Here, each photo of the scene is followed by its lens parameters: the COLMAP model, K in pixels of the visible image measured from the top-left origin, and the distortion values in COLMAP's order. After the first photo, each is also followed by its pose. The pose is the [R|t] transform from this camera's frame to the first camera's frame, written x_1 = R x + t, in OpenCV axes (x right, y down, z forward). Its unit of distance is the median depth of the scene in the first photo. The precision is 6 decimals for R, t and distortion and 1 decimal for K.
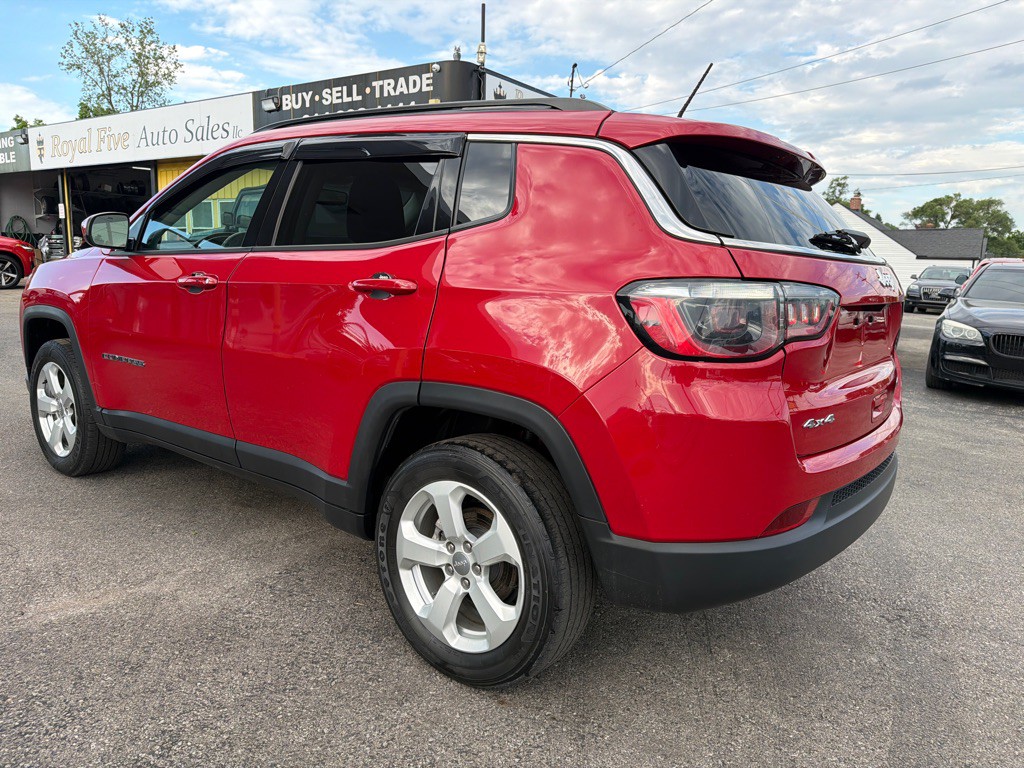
lens RADIAL K [[720.9, 0, 513.8], [0, 720.9, 387.2], [0, 0, 1]] dist [0.032906, -0.041321]
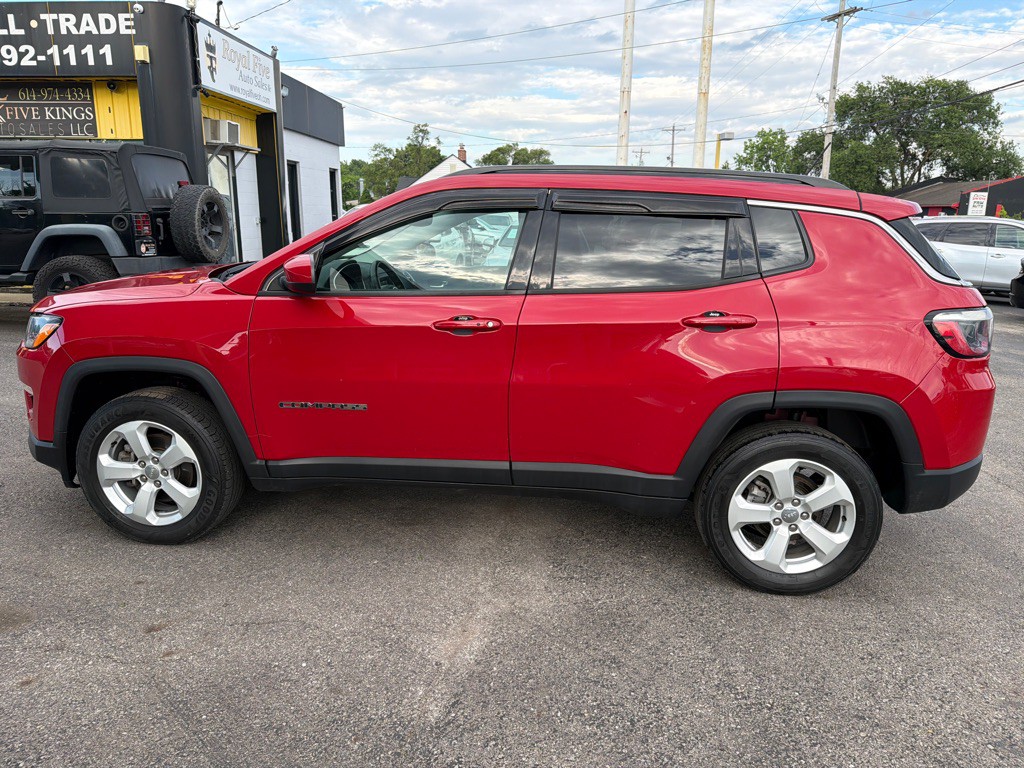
lens RADIAL K [[720.9, 0, 512.6], [0, 720.9, 386.9], [0, 0, 1]] dist [0.032906, -0.041321]
pose [[0.855778, -0.141993, 0.497476, -0.205291], [0.103740, 0.989165, 0.103878, -0.034986], [-0.506835, -0.037288, 0.861236, 0.011543]]
